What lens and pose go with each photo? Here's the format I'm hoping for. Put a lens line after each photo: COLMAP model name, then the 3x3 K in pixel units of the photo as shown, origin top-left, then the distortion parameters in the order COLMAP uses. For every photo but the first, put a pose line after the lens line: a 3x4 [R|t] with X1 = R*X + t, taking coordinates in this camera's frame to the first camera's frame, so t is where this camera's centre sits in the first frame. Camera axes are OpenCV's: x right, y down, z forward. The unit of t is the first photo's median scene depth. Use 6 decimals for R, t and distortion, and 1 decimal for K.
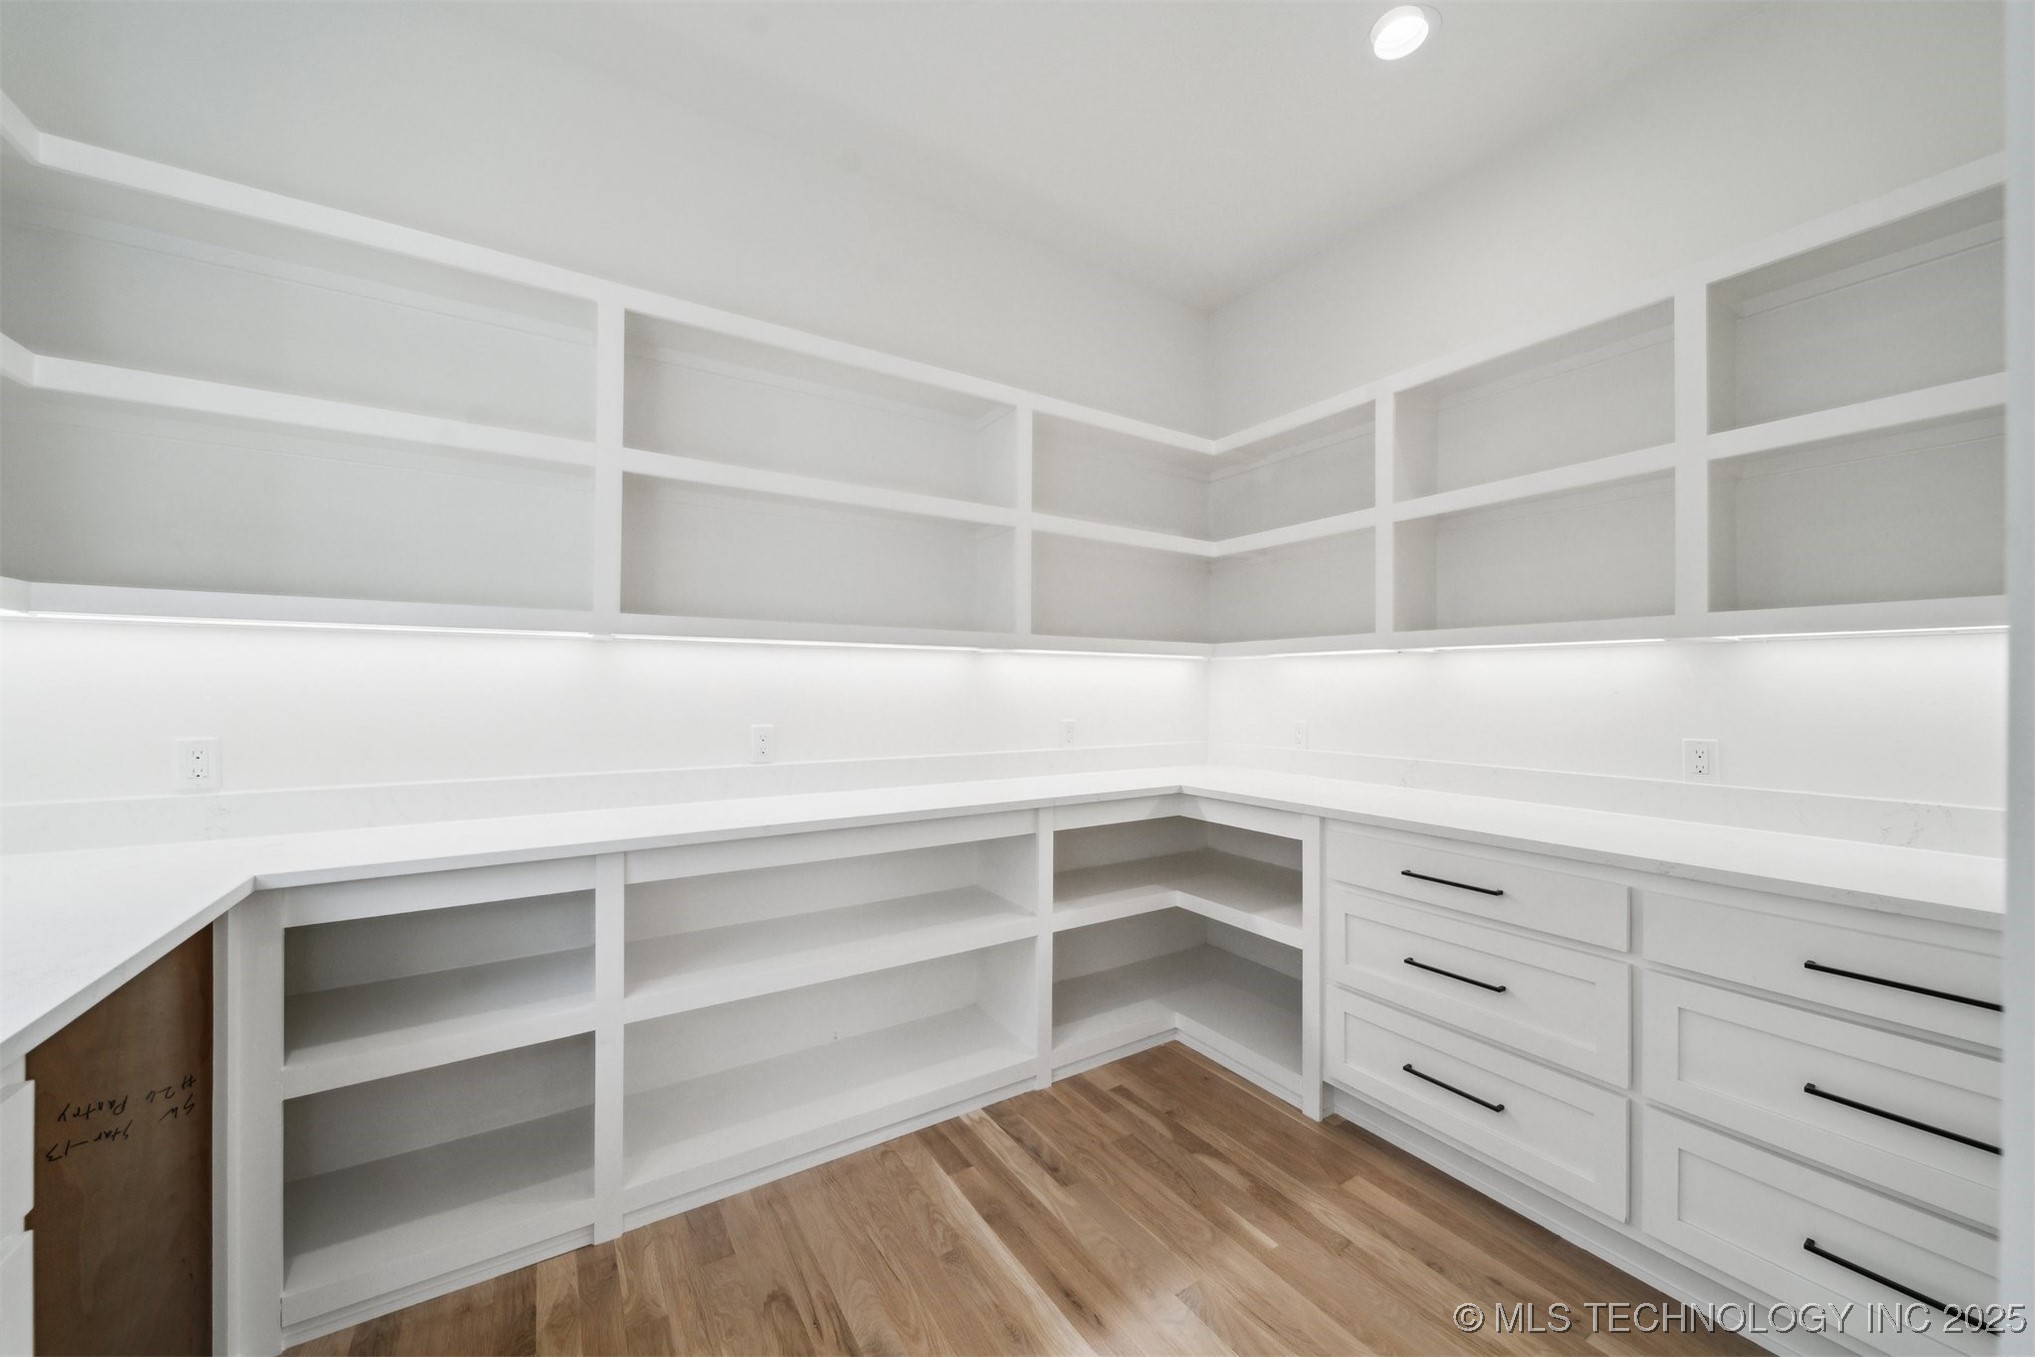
lens RADIAL K [[739.7, 0, 1017.5], [0, 739.7, 678.5], [0, 0, 1]] dist [0.001136, 0.000057]
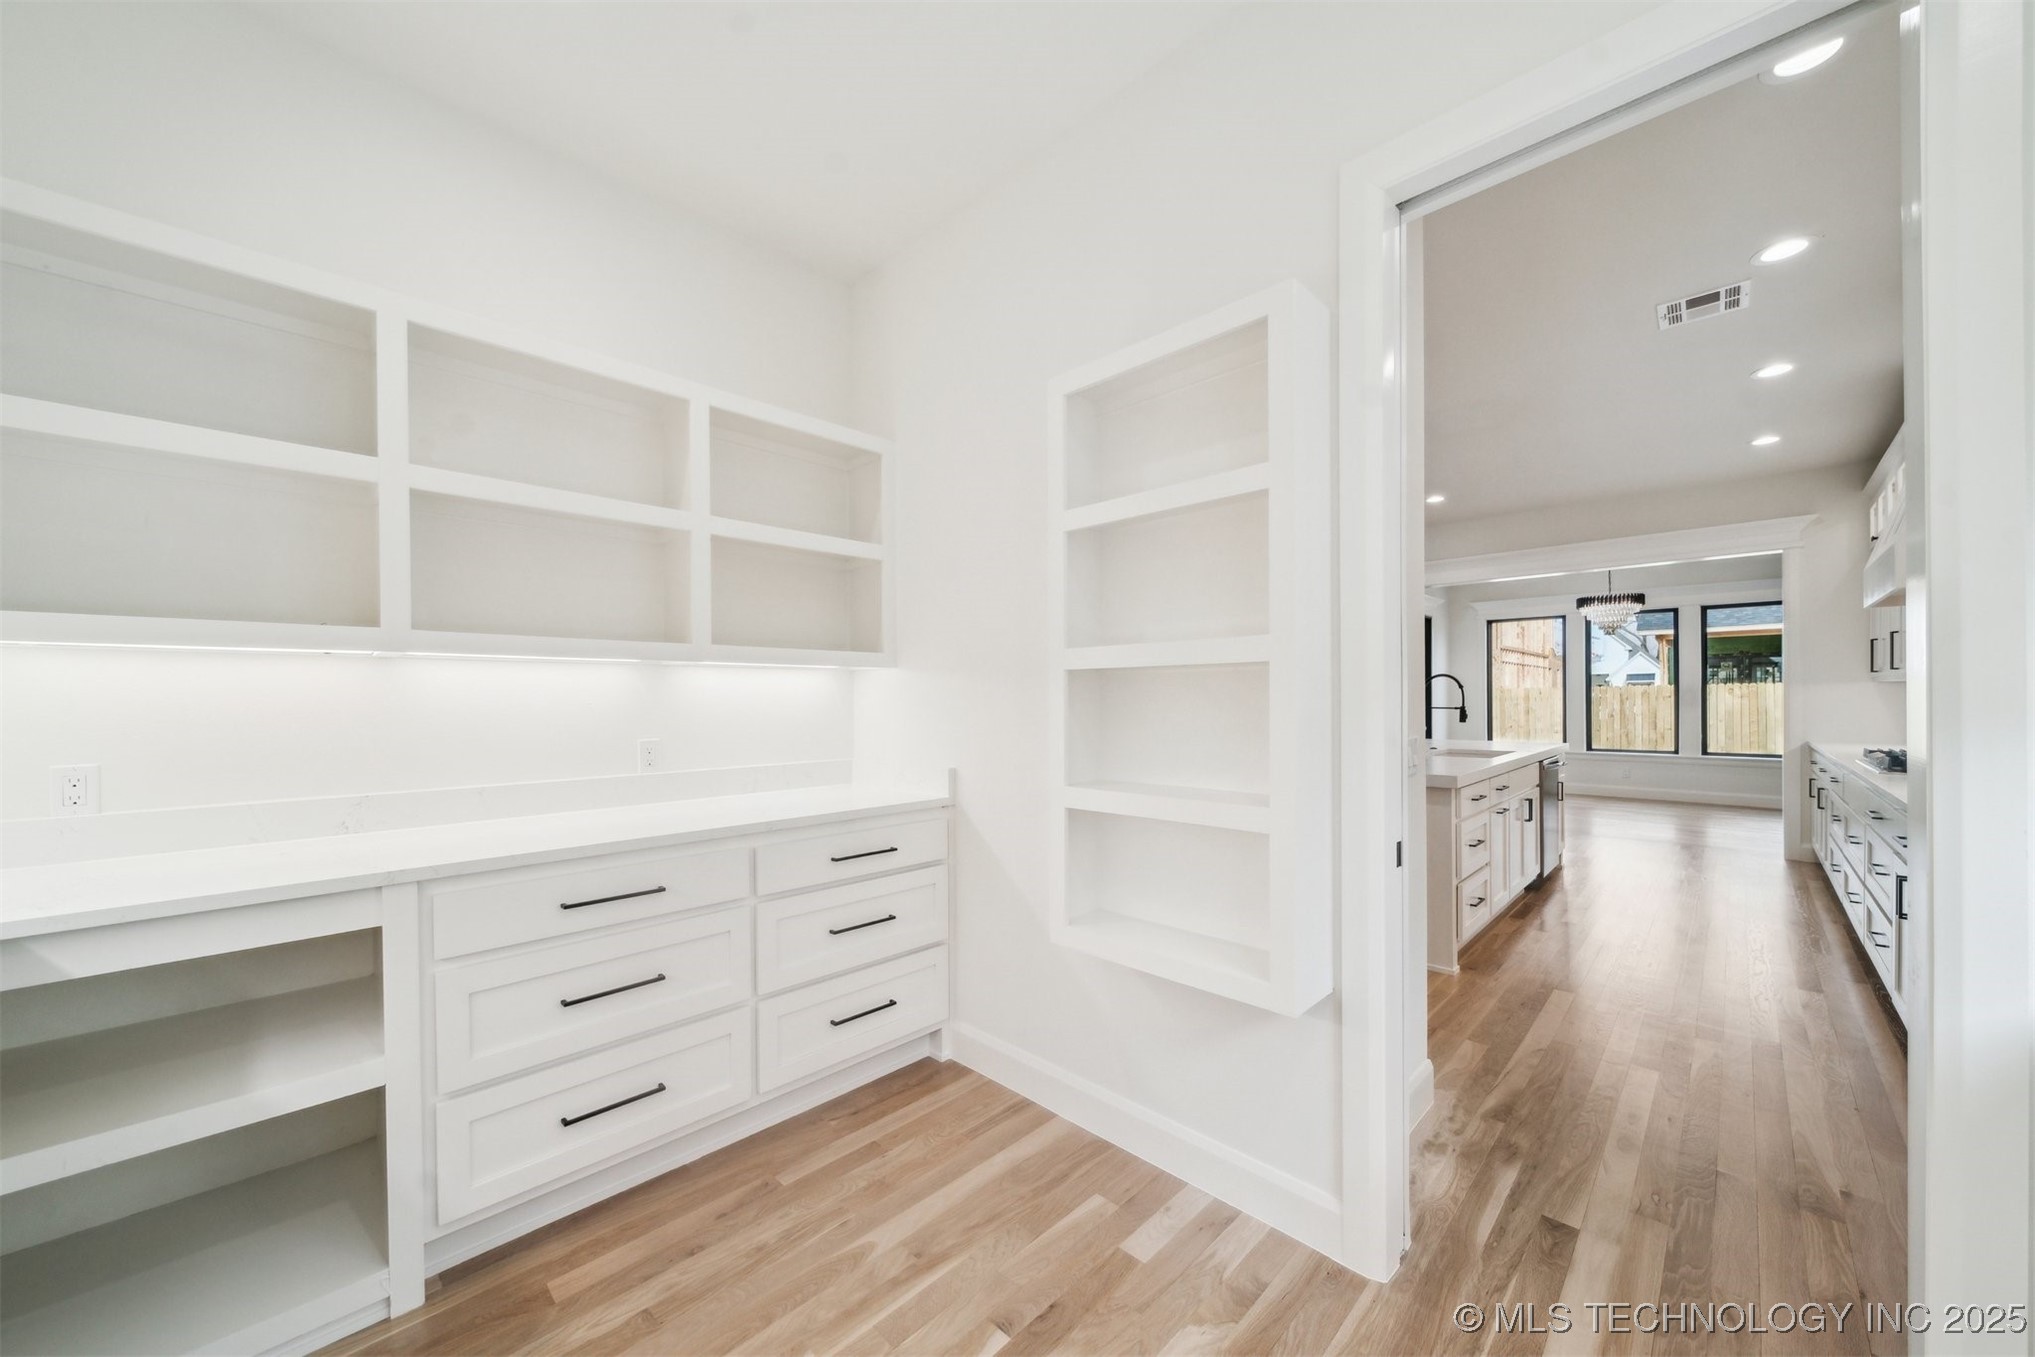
lens RADIAL K [[732.9, 0, 1006.5], [0, 732.9, 699.0], [0, 0, 1]] dist [0.000077, 0.000057]
pose [[-0.218663, -0.002495, 0.975797, -0.493641], [-0.006212, 0.999980, 0.001165, 0.007095], [-0.975781, -0.005807, -0.218675, 0.726054]]
